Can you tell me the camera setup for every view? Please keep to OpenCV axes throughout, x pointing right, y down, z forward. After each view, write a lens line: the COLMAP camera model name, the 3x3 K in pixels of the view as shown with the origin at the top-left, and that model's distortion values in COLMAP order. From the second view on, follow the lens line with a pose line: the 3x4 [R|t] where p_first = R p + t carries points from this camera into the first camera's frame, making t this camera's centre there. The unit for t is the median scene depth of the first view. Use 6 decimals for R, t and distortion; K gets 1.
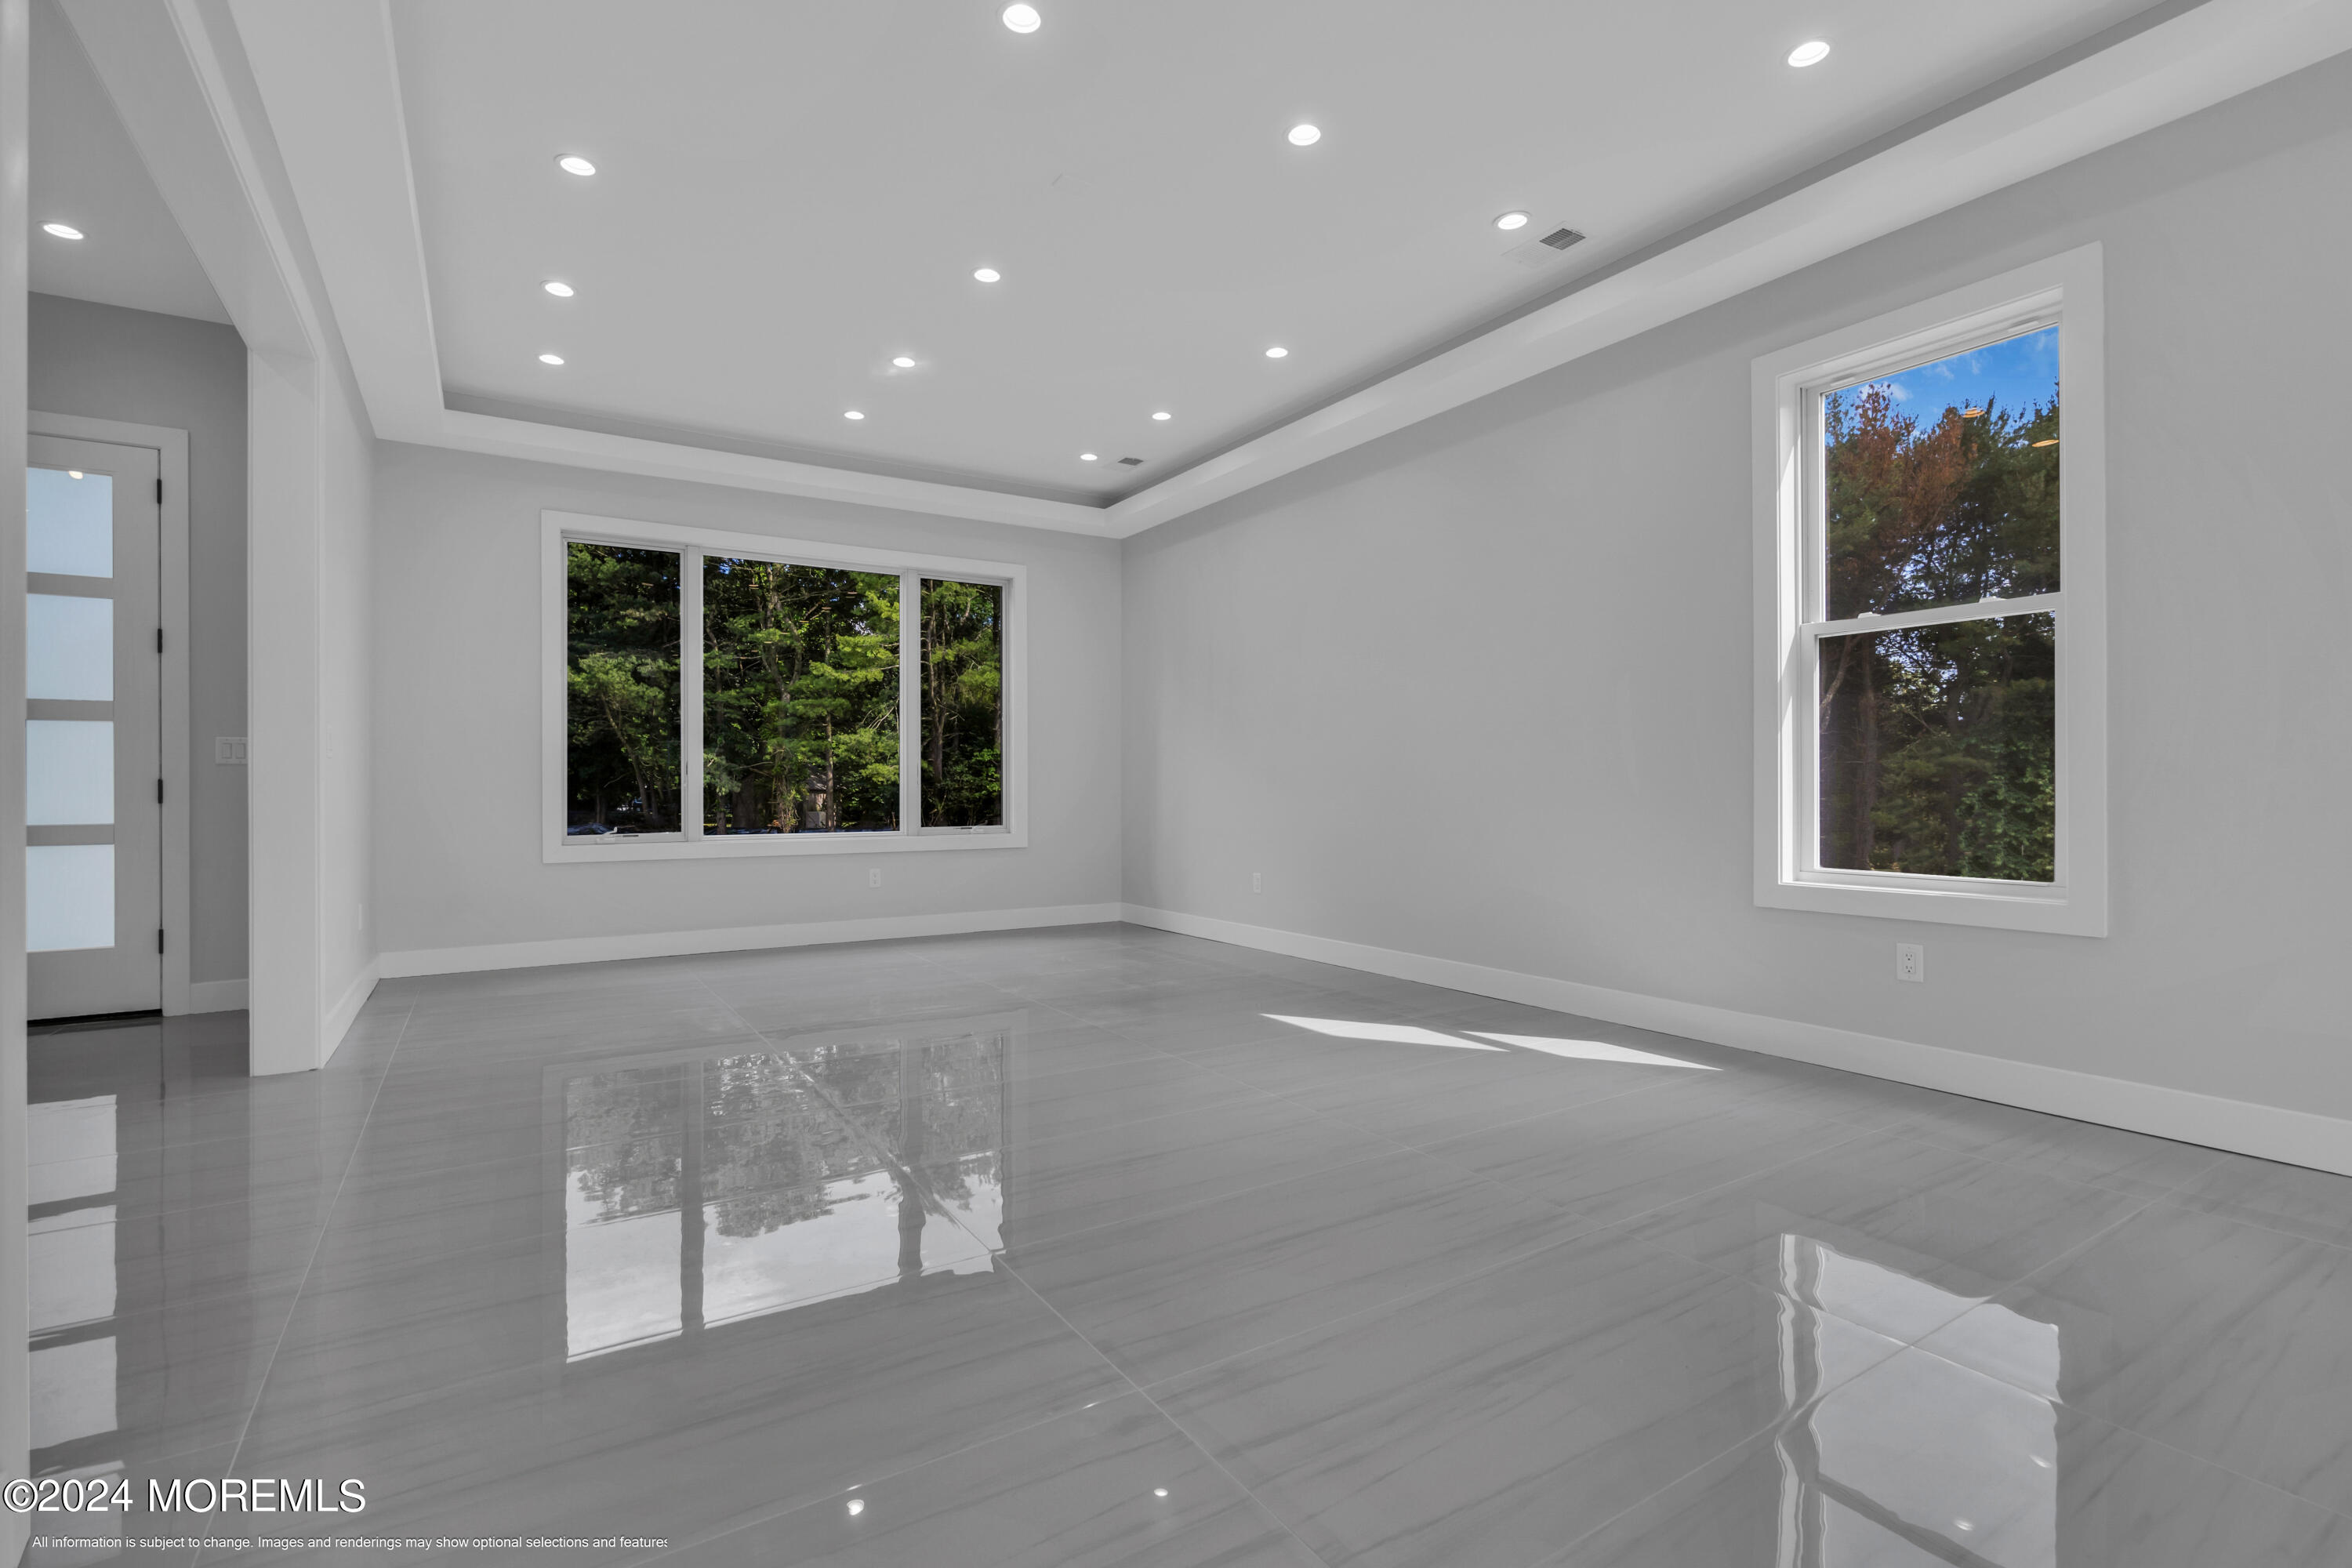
lens RADIAL K [[1073.4, 0, 1170.4], [0, 1073.4, 788.0], [0, 0, 1]] dist [0.000719, -0.000106]
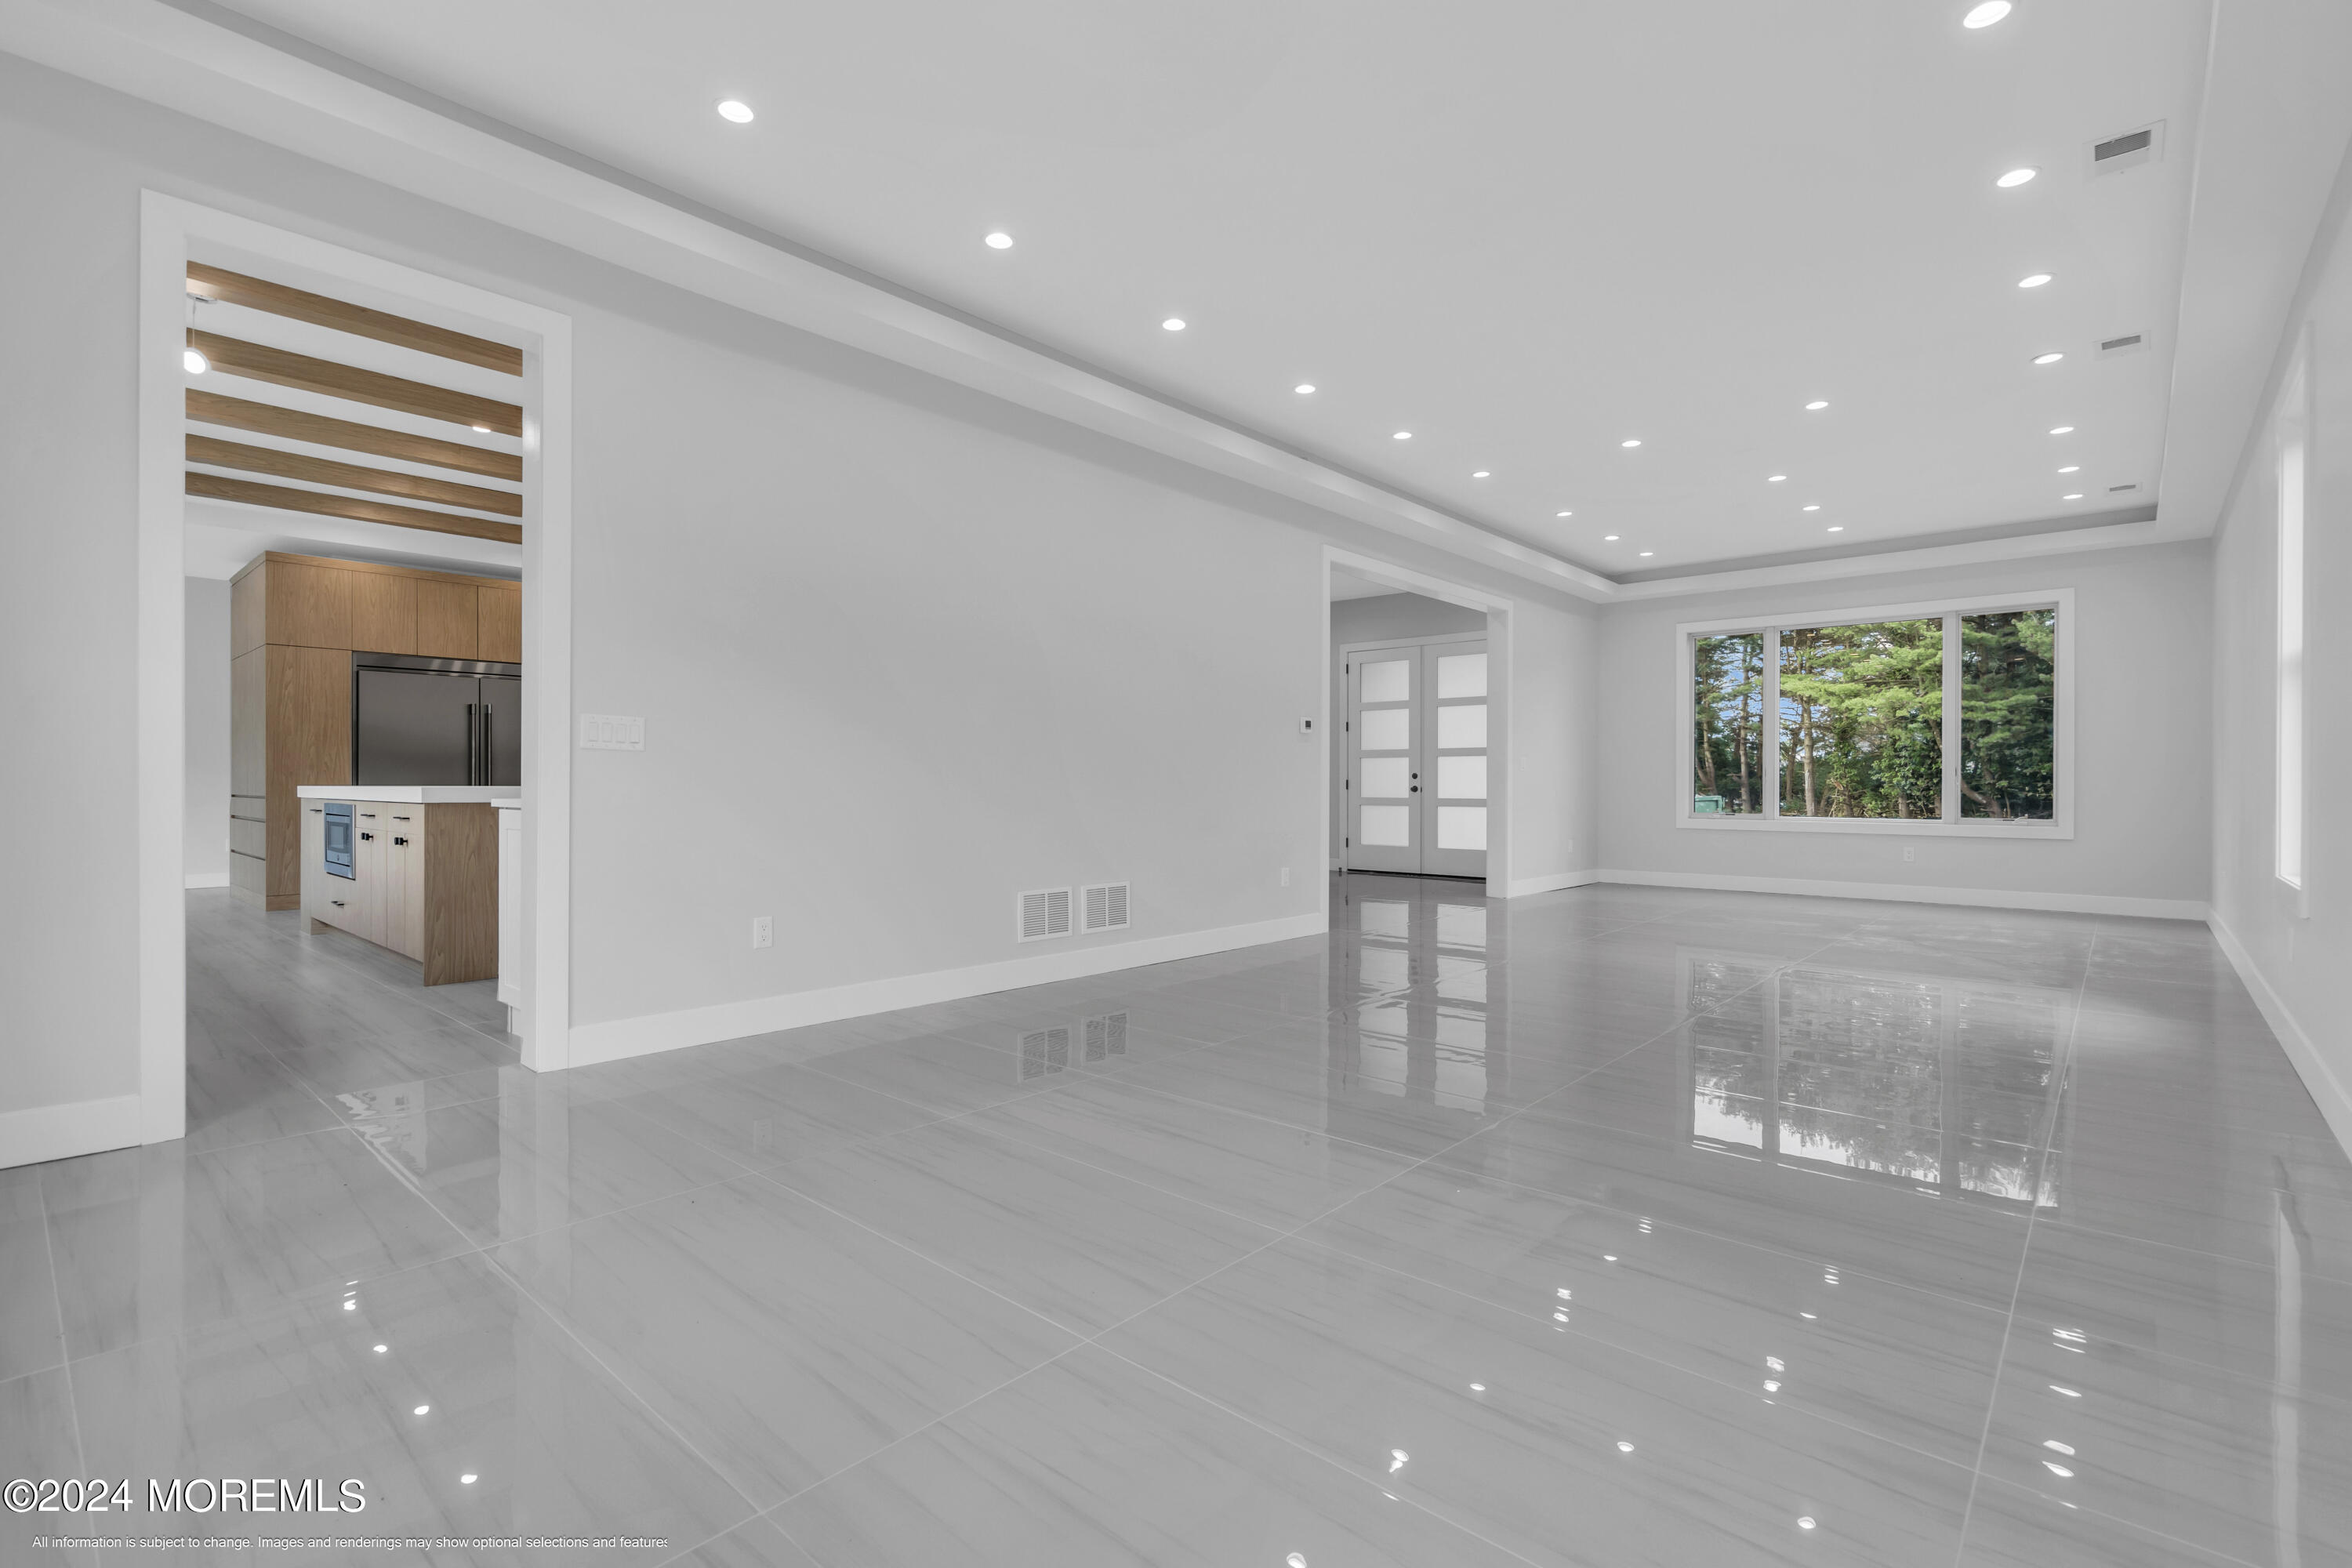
lens RADIAL K [[1073.4, 0, 1170.4], [0, 1073.4, 788.0], [0, 0, 1]] dist [0.000719, -0.000106]
pose [[0.285971, 0.008454, -0.958201, 0.698491], [-0.003952, 0.999963, 0.007643, -0.003384], [0.958230, 0.001601, 0.285994, -0.228732]]
